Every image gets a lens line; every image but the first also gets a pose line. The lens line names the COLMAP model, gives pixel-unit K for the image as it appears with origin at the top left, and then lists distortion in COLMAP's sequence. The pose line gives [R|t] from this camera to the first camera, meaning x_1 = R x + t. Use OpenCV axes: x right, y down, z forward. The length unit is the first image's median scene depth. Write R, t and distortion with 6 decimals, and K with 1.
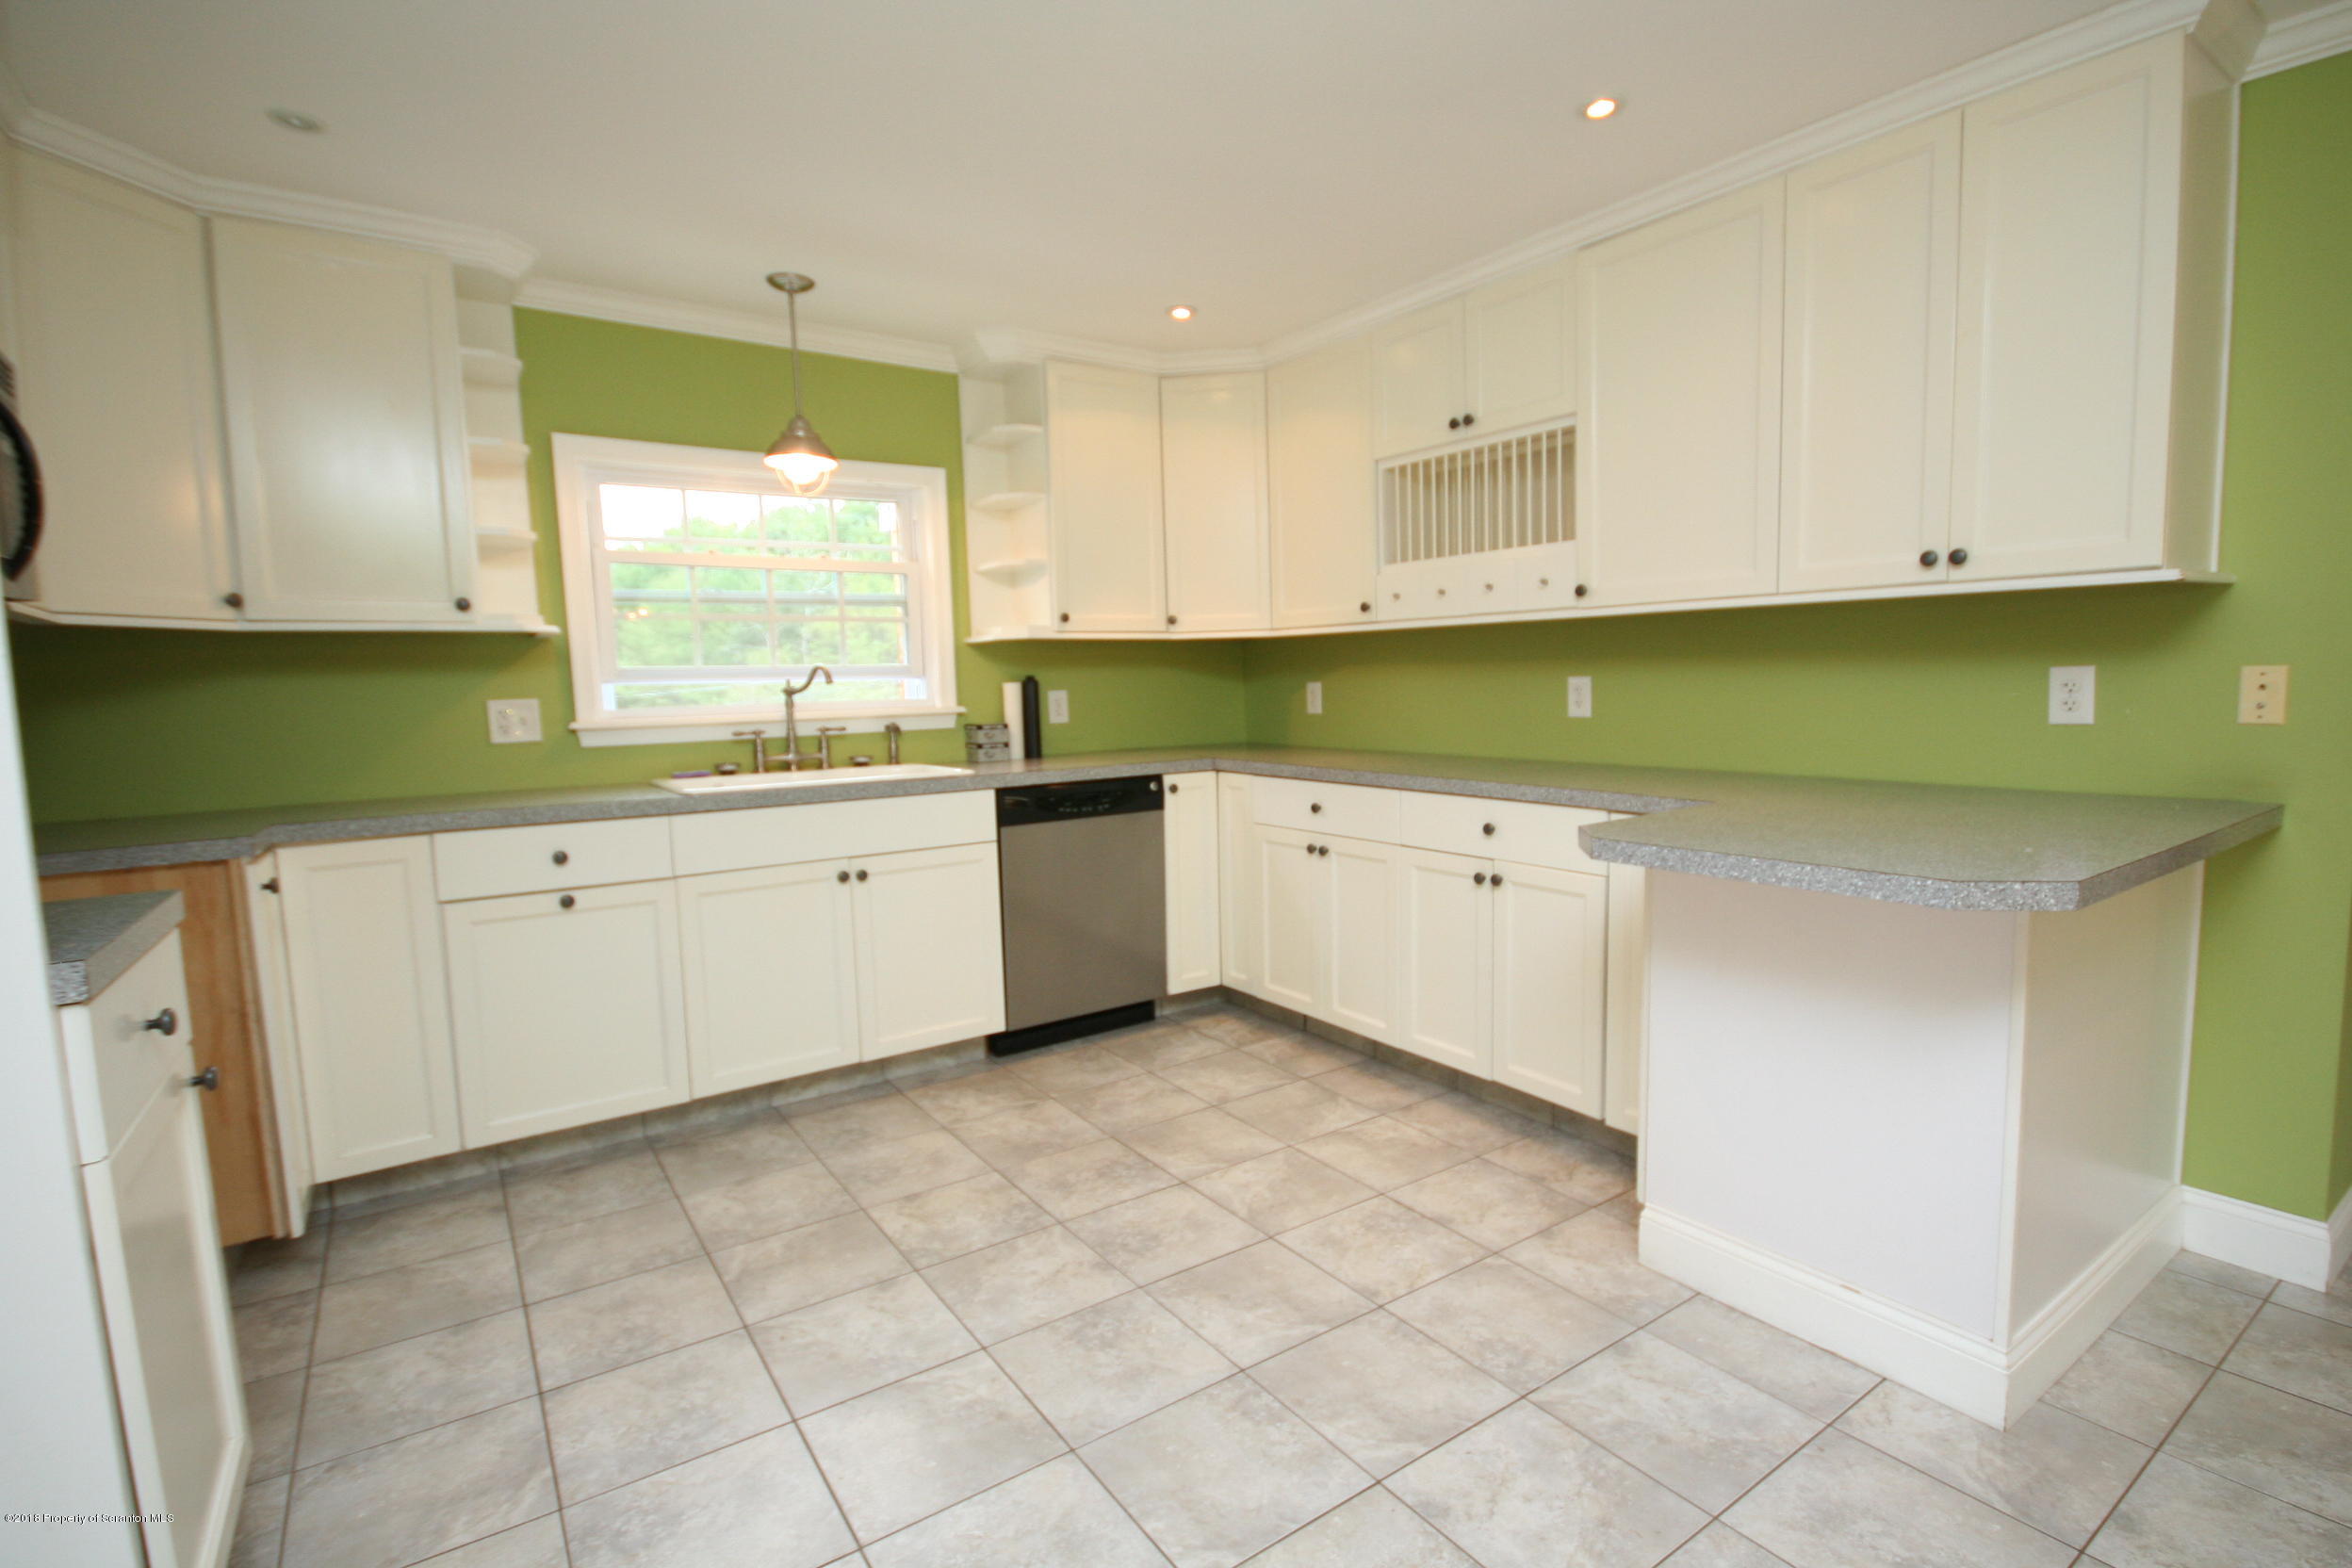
lens RADIAL K [[1114.7, 0, 1199.6], [0, 1114.7, 794.4], [0, 0, 1]] dist [-0.002210, -0.000115]
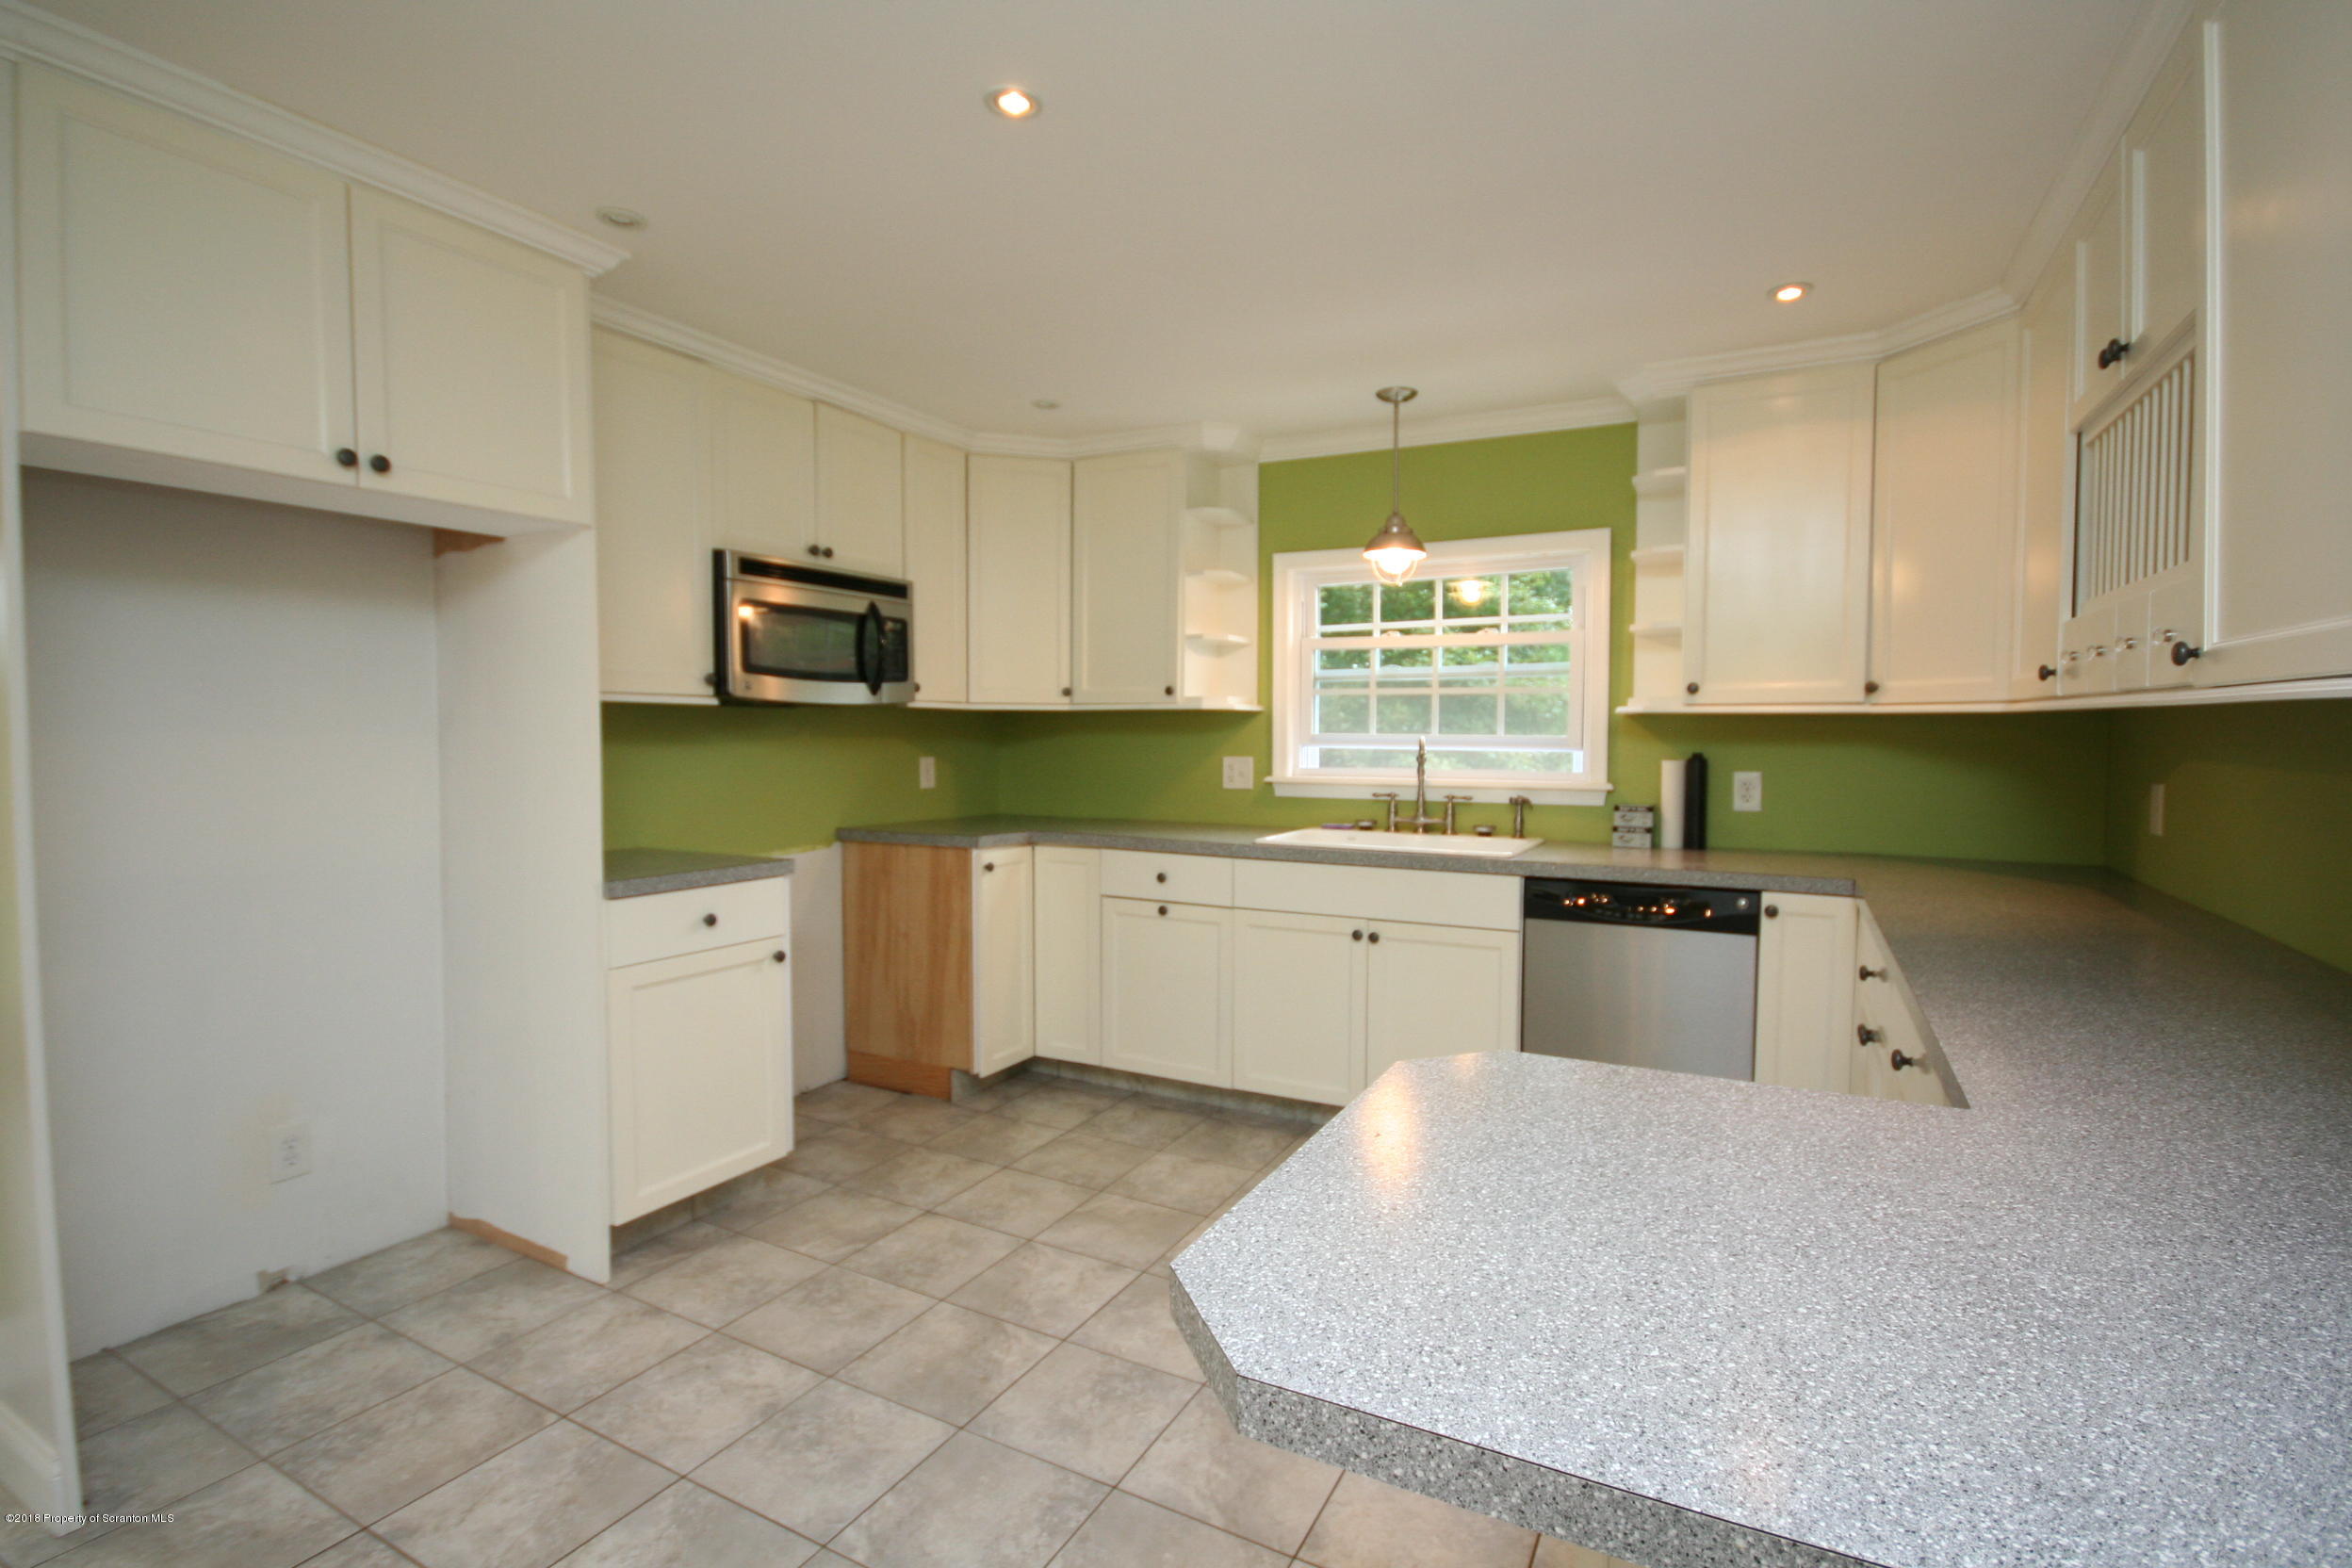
lens RADIAL K [[1103.8, 0, 1176.0], [0, 1103.8, 784.0], [0, 0, 1]] dist [-0.001623, 0.000101]
pose [[0.445087, 0.073085, -0.892500, 0.538865], [-0.104046, 0.994134, 0.029520, -0.083939], [0.889422, 0.079722, 0.450080, 0.336486]]
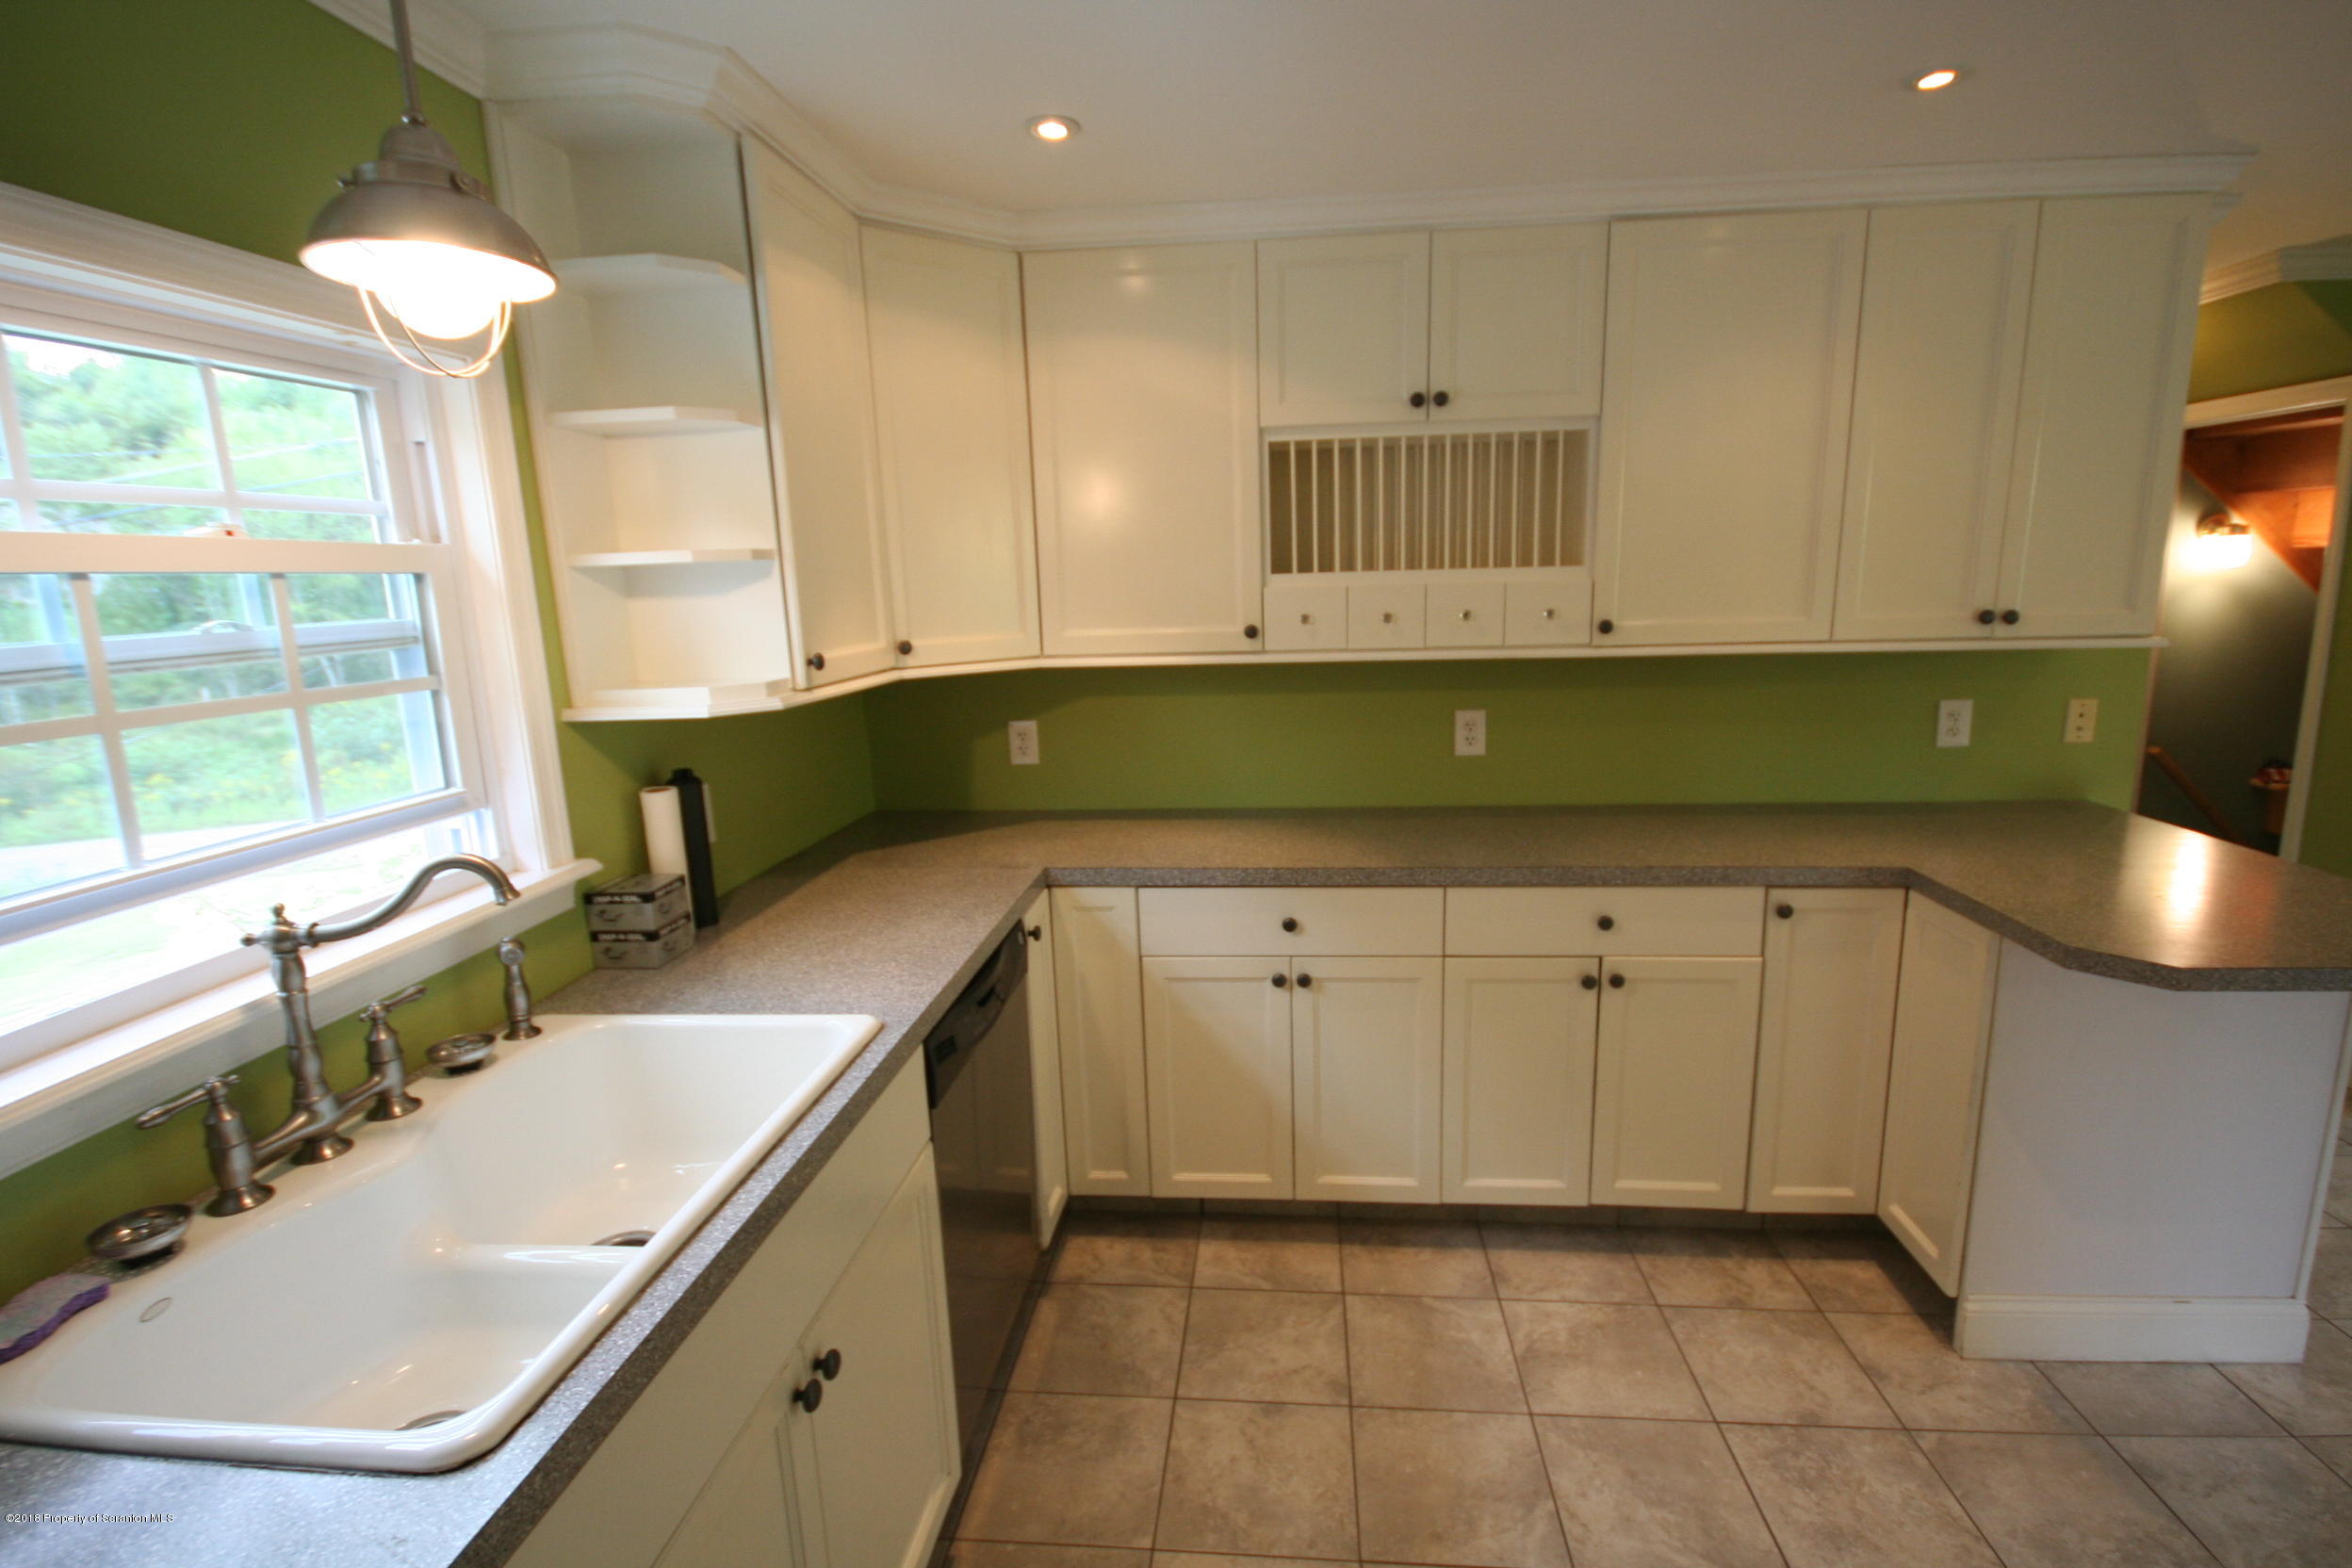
lens RADIAL K [[1114.7, 0, 1199.6], [0, 1114.7, 794.4], [0, 0, 1]] dist [-0.002210, -0.000115]
pose [[0.642452, -0.144741, 0.752532, -0.486758], [0.093077, 0.989469, 0.110852, -0.164310], [-0.760652, -0.001173, 0.649159, 0.621059]]
